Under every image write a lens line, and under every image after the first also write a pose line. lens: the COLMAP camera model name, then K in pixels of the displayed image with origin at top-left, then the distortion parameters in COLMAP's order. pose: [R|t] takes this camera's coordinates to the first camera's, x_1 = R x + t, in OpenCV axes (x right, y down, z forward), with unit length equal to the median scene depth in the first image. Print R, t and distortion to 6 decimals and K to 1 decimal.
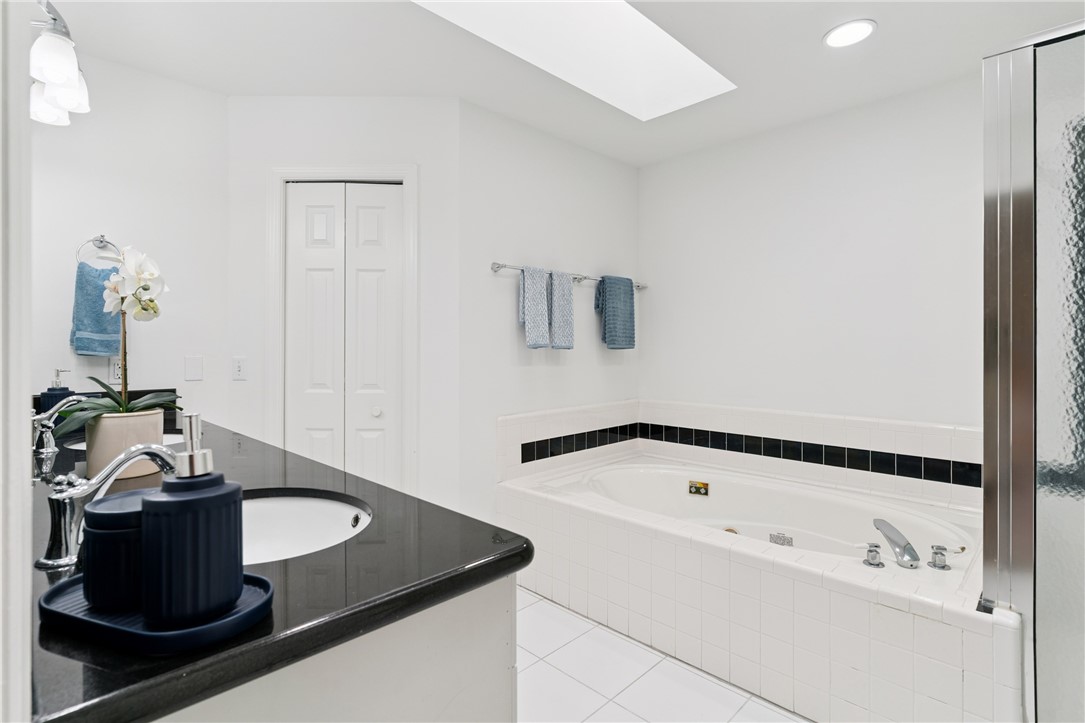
lens RADIAL K [[524.7, 0, 540.7], [0, 524.7, 365.2], [0, 0, 1]] dist [0.002210, -0.000834]
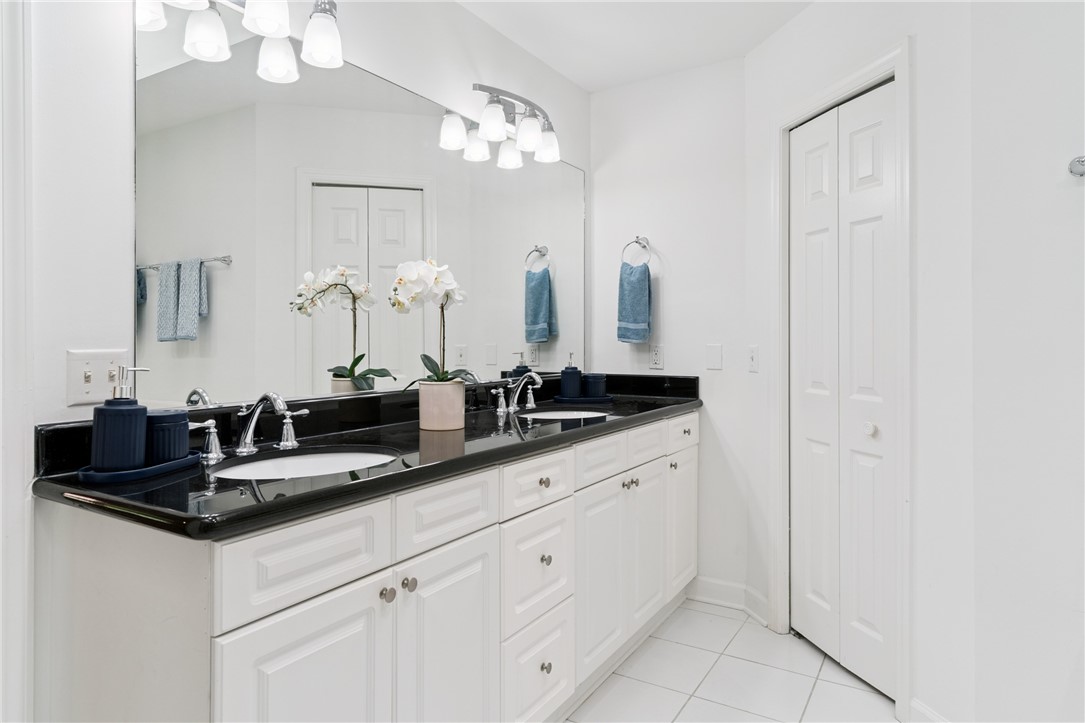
lens RADIAL K [[670.1, 0, 542.5], [0, 670.1, 361.5], [0, 0, 1]] dist [0.001821, -0.000542]
pose [[0.208028, 0.032221, -0.977592, 0.524803], [-0.030524, 0.999184, 0.026438, -0.009431], [0.977647, 0.024340, 0.208841, 0.480437]]
